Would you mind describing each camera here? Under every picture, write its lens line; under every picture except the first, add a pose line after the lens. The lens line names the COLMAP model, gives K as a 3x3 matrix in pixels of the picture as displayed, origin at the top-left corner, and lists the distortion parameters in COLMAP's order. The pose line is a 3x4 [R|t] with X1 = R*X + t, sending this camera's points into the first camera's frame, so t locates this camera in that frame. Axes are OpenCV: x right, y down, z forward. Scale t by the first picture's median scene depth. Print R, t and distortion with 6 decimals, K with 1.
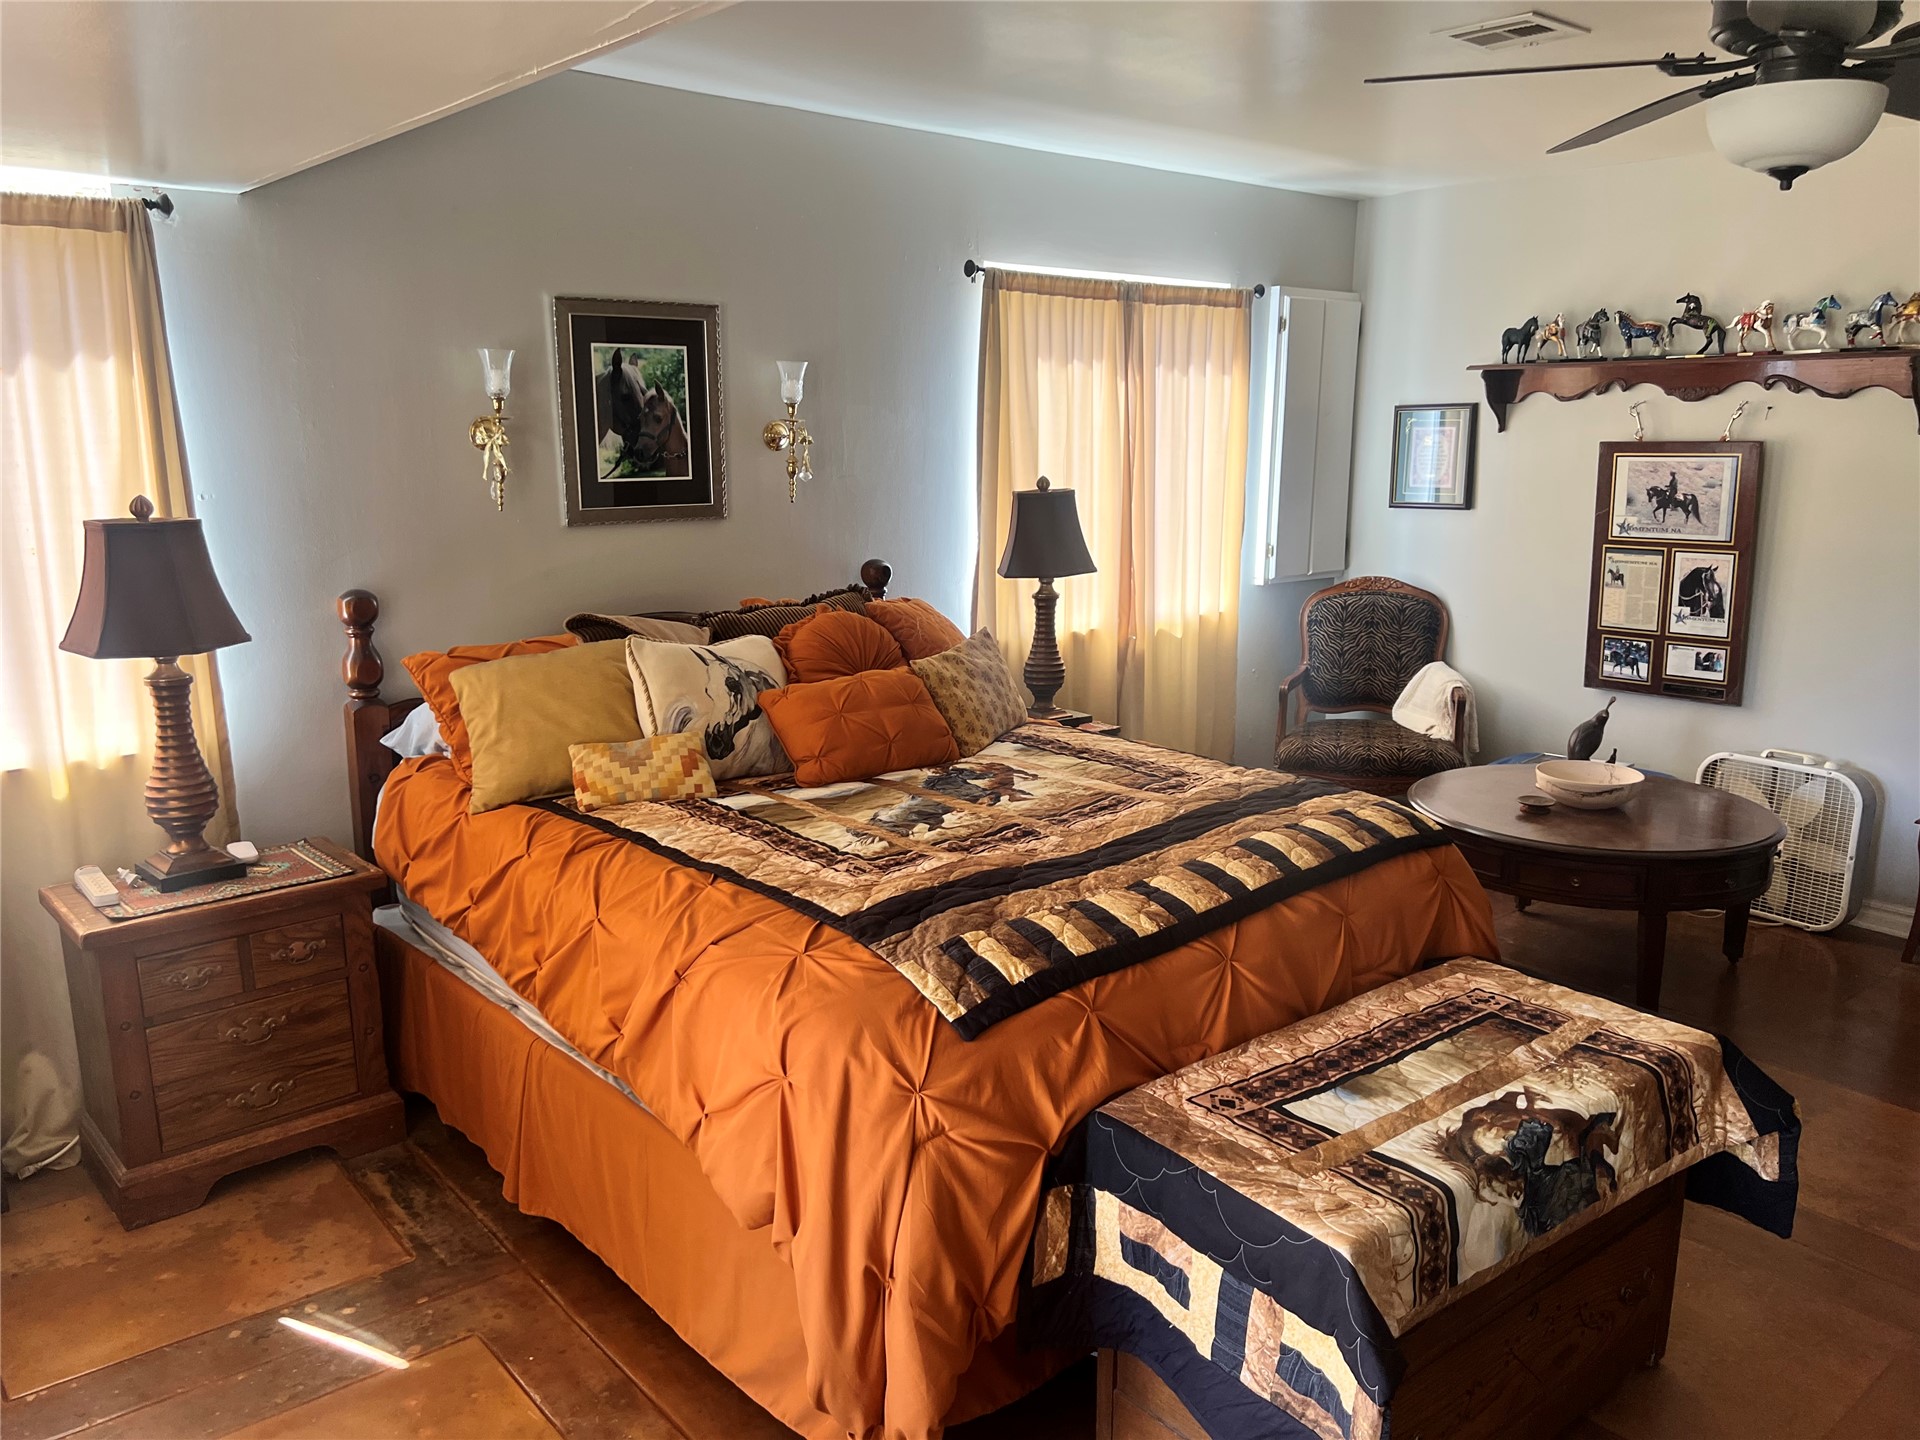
lens RADIAL K [[1488.3, 0, 960.3], [0, 1488.3, 692.1], [0, 0, 1]] dist [0.192278, -0.274270]
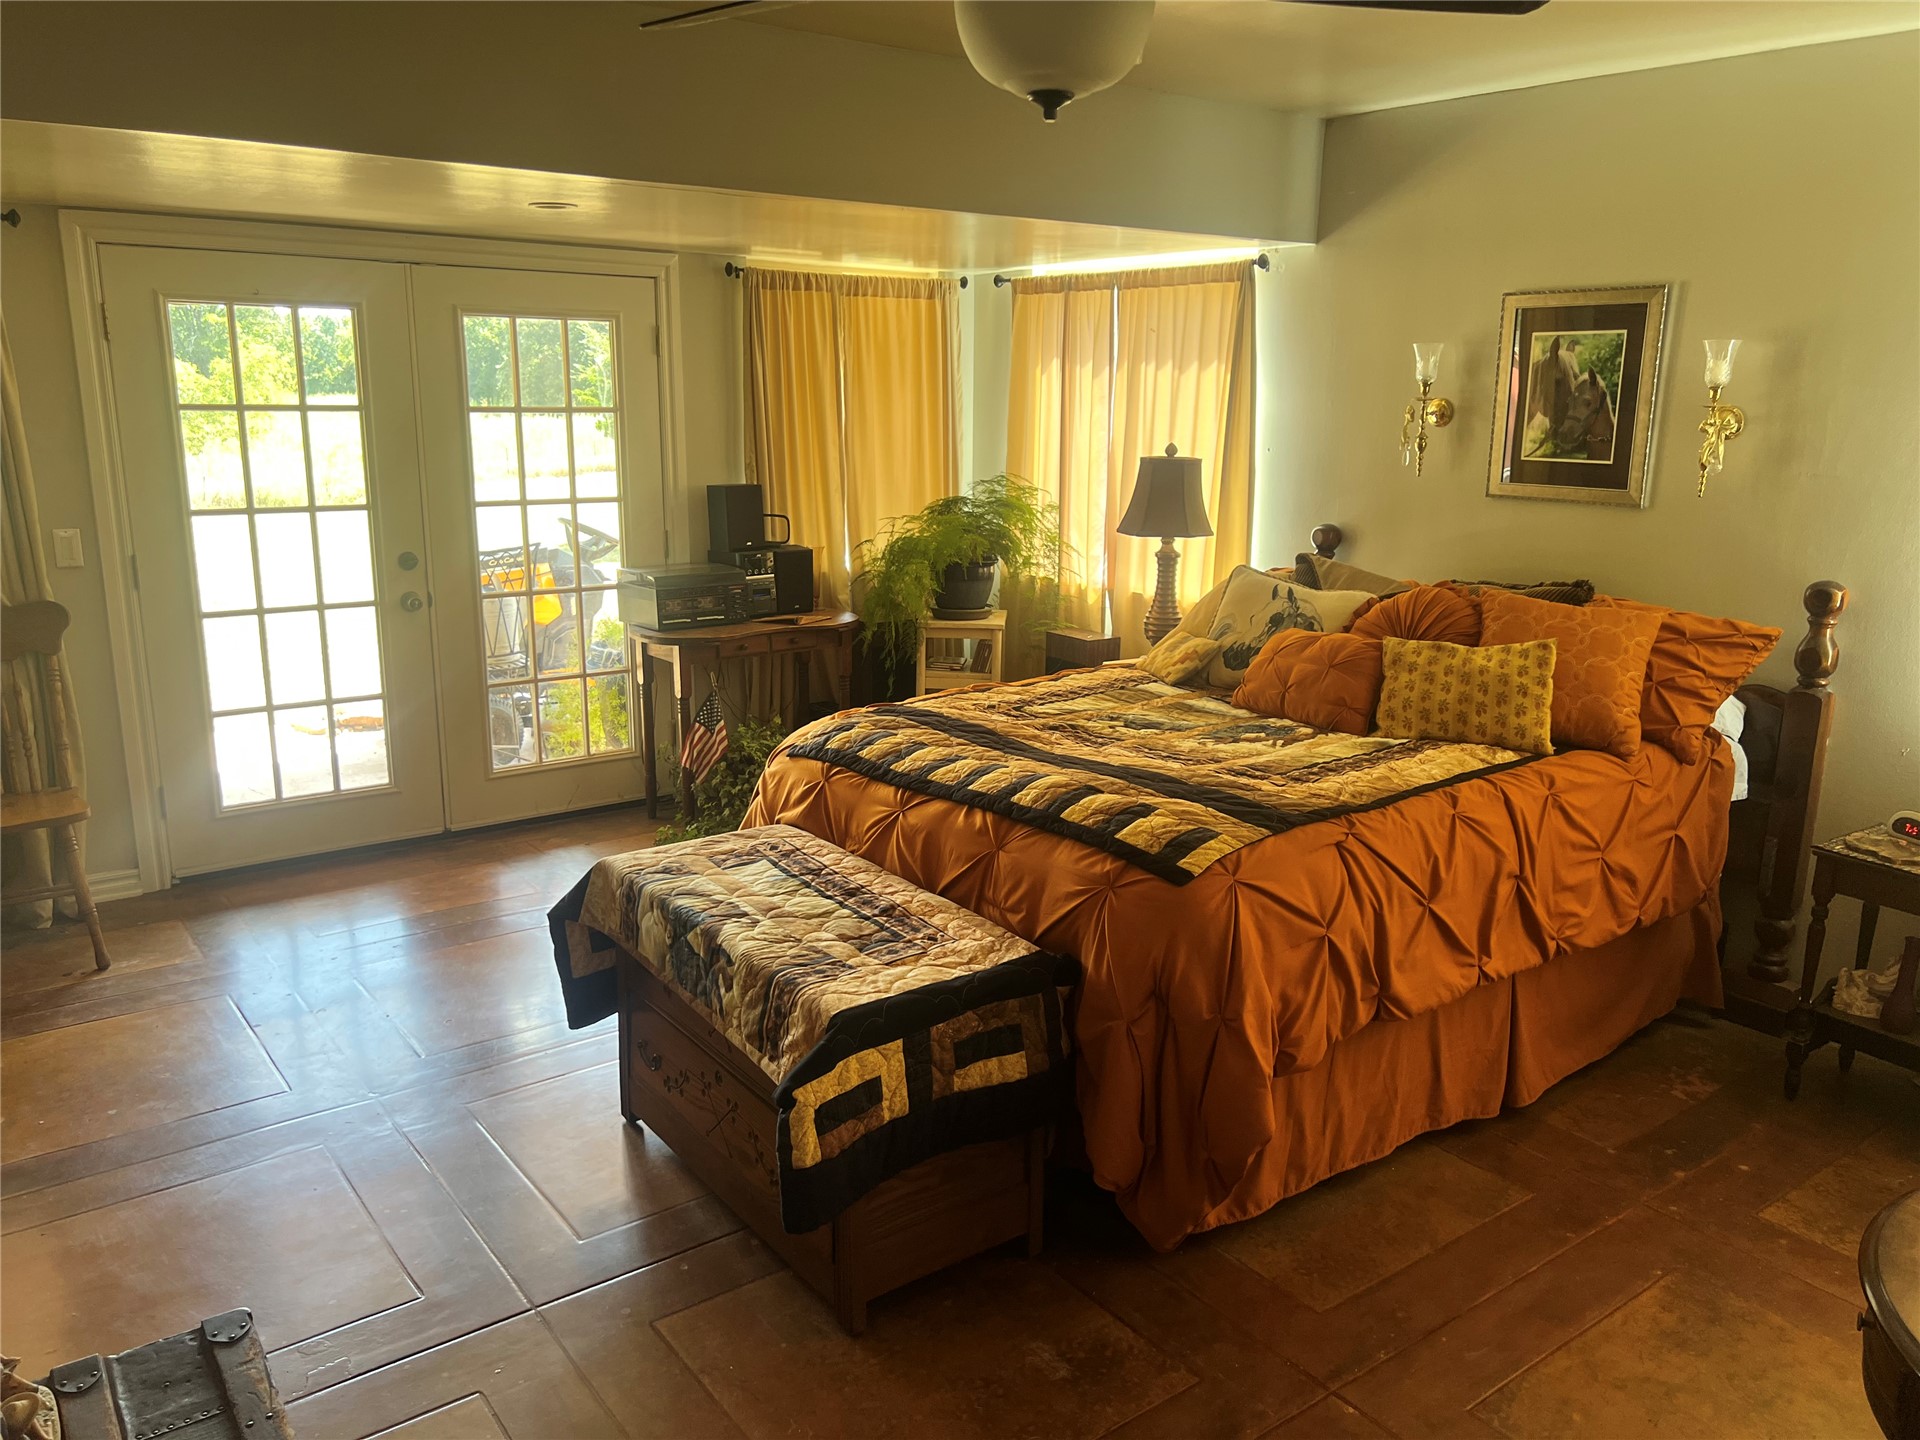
lens RADIAL K [[1439.3, 0, 962.5], [0, 1439.3, 734.2], [0, 0, 1]] dist [0.039643, -0.052280]
pose [[-0.057683, 0.232319, -0.970928, 1.042149], [-0.200664, 0.950001, 0.239233, -0.147077], [0.977960, 0.208630, -0.008181, 0.800581]]
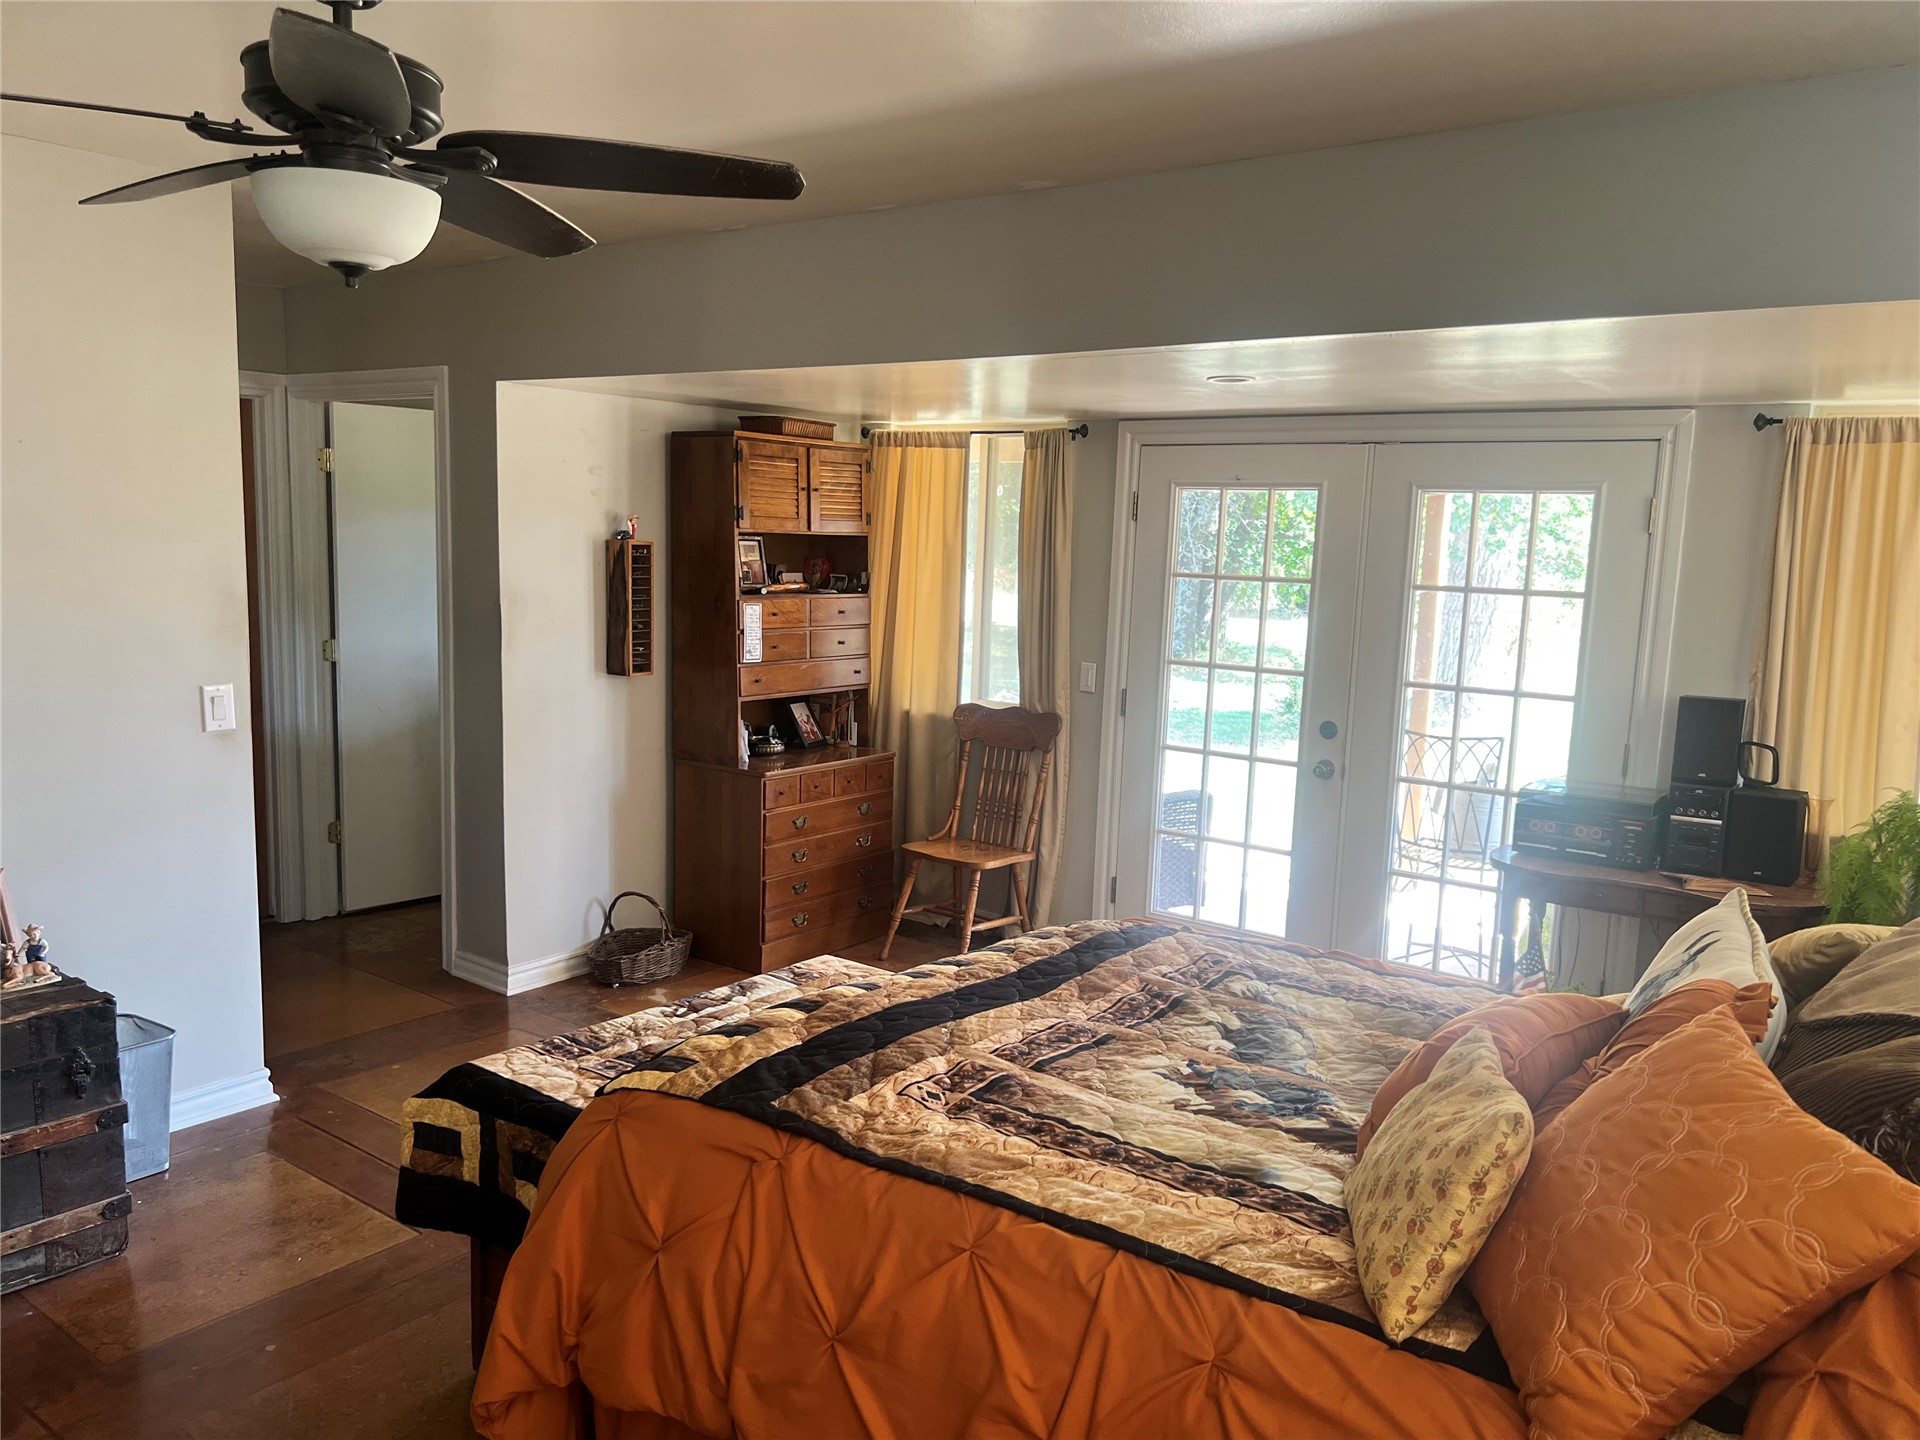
lens RADIAL K [[1439.3, 0, 962.5], [0, 1439.3, 734.2], [0, 0, 1]] dist [0.039643, -0.052280]
pose [[-0.974839, -0.007361, -0.222789, 0.285271], [-0.078946, 0.946075, 0.314180, -0.288076], [0.208463, 0.323863, -0.922852, 1.523817]]
